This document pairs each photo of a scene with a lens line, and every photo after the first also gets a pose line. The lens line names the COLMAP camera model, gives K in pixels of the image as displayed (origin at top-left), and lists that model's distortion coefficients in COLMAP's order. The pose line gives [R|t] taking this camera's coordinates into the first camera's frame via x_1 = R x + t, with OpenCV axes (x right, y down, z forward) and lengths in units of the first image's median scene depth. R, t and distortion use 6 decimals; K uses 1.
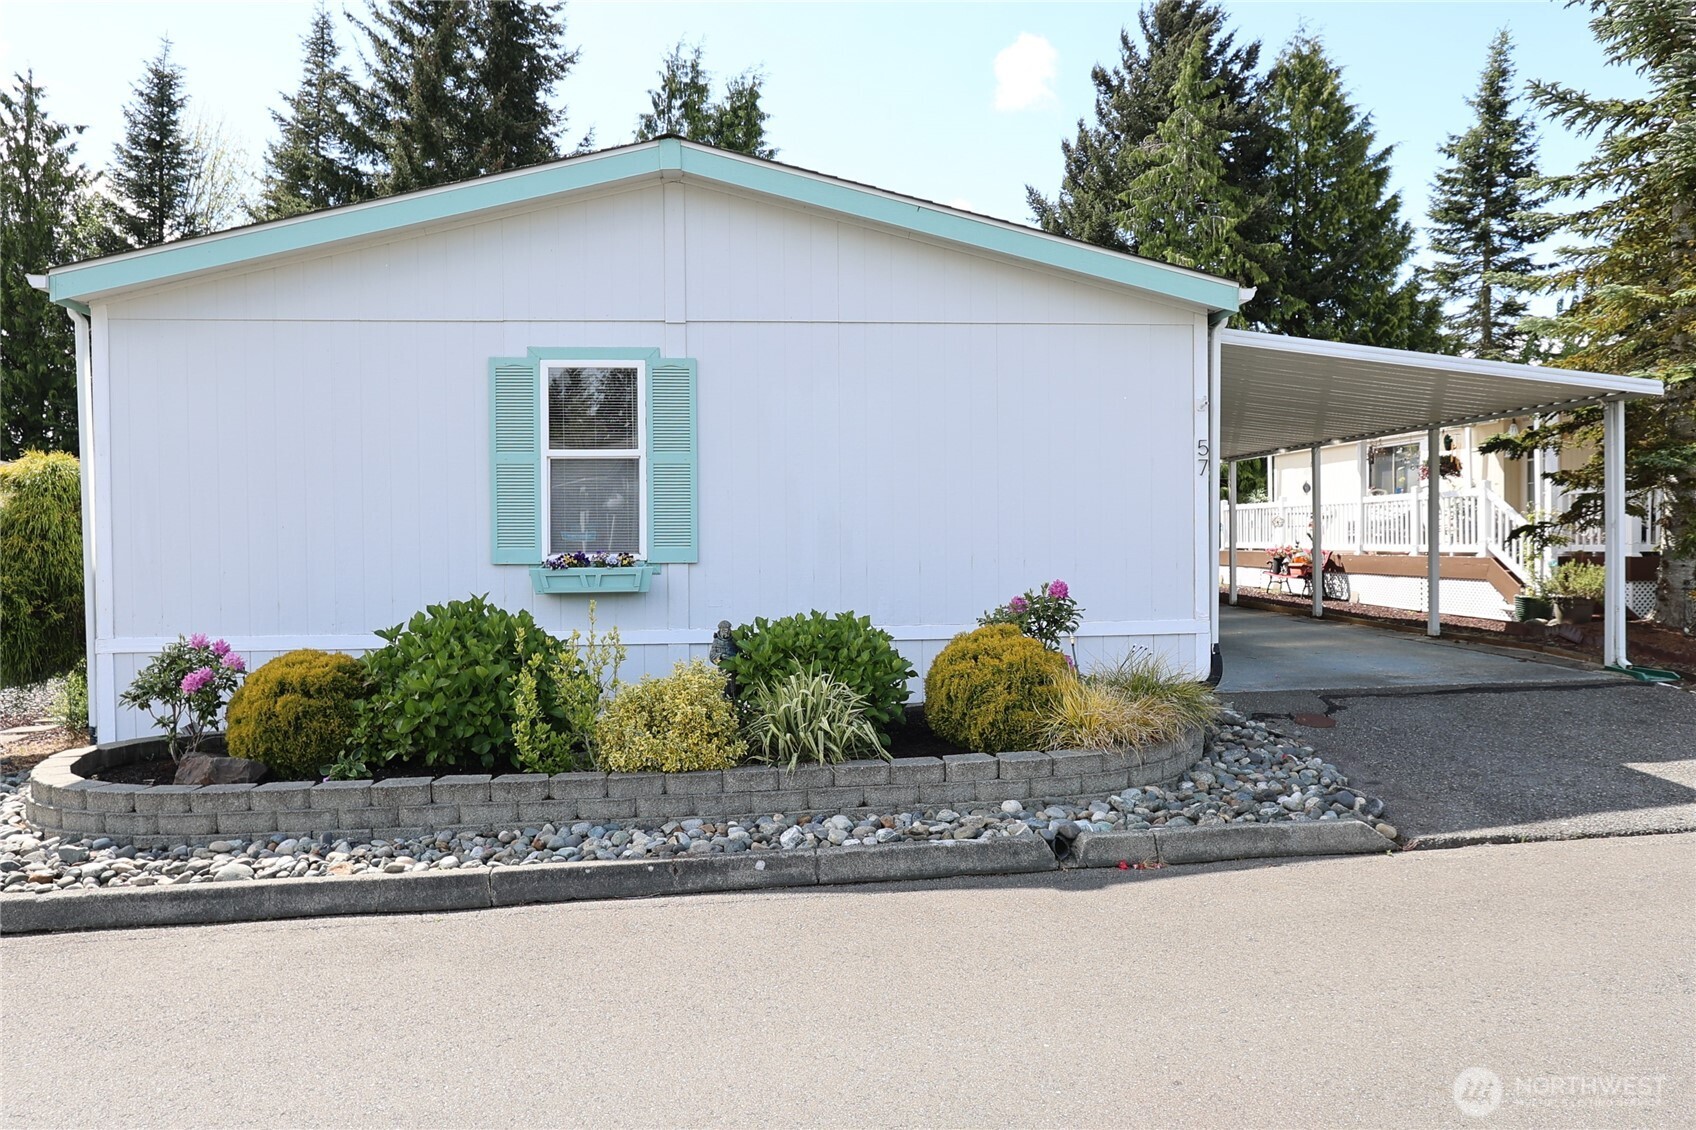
lens RADIAL K [[1075.9, 0, 848.0], [0, 1075.9, 543.6], [0, 0, 1]] dist [-0.011187, -0.000778]
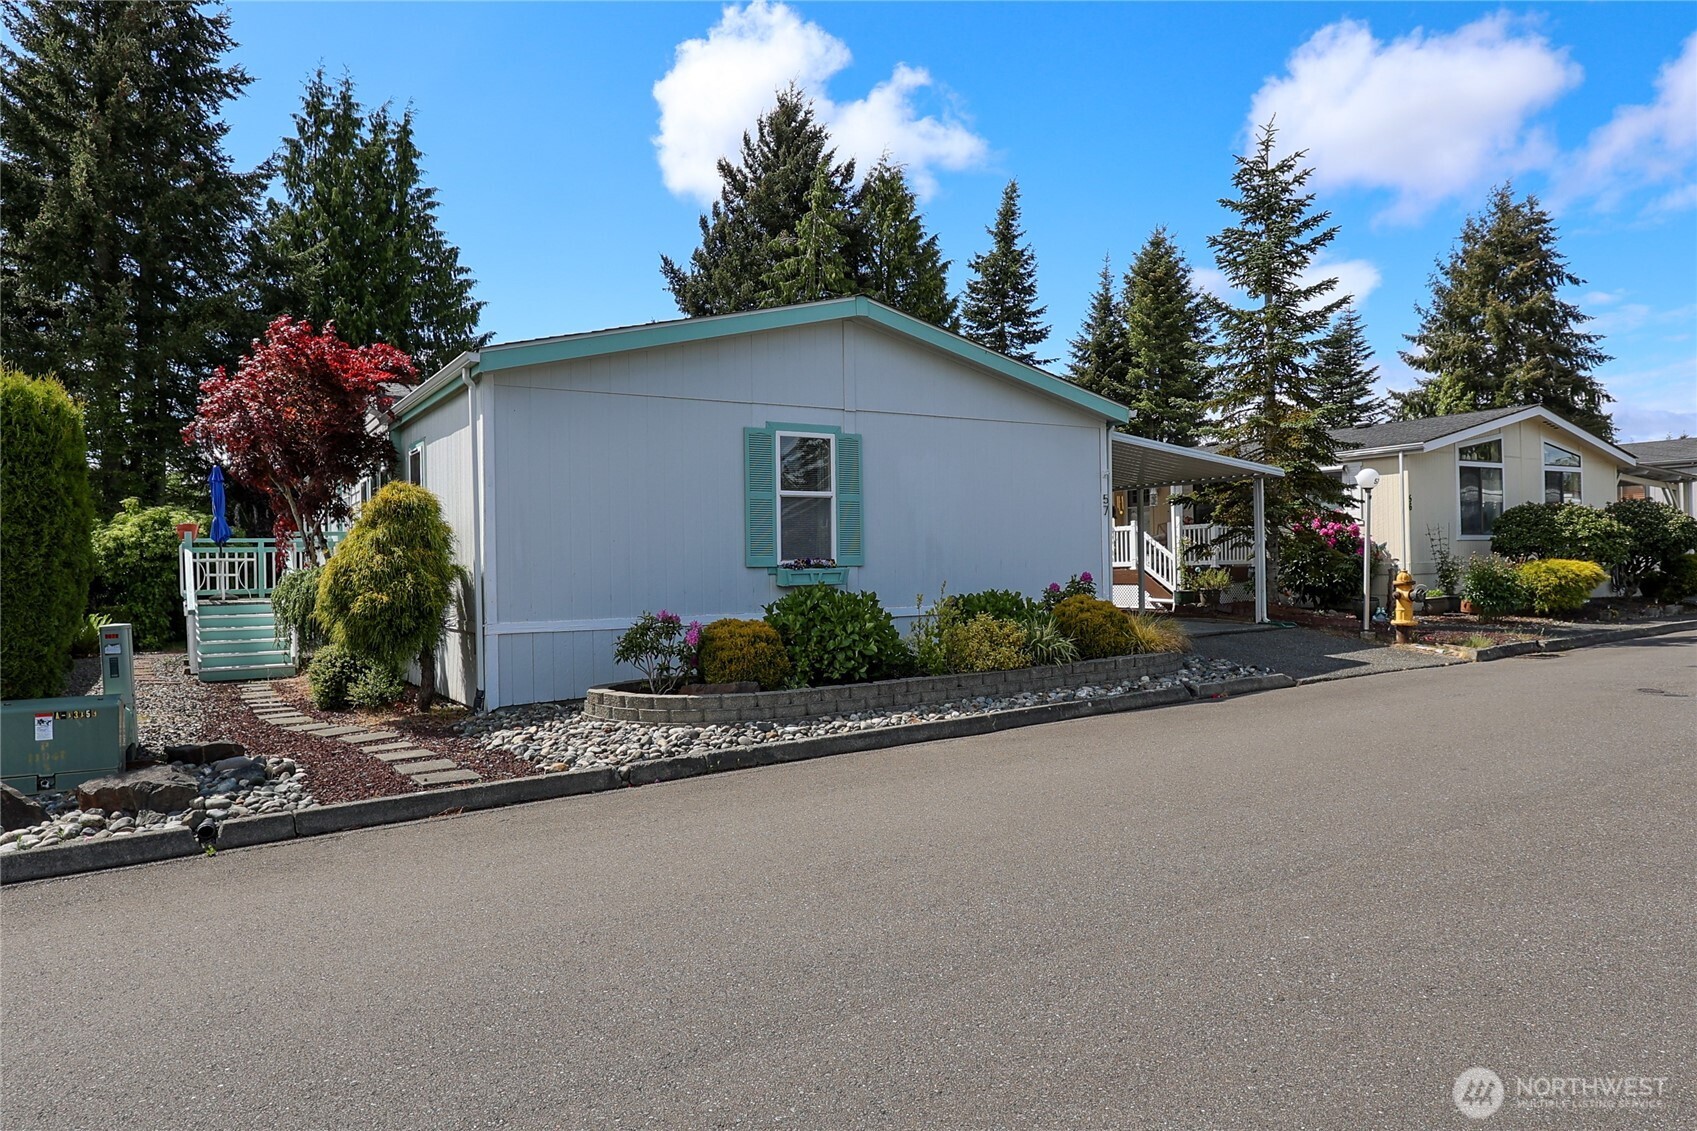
lens RADIAL K [[1042.2, 0, 848.5], [0, 1042.2, 565.5], [0, 0, 1]] dist [-0.025557, -0.000599]
pose [[0.898703, -0.005298, 0.438527, -0.149117], [0.011430, 0.999870, -0.011346, 0.006247], [-0.438410, 0.015209, 0.898647, -0.061760]]
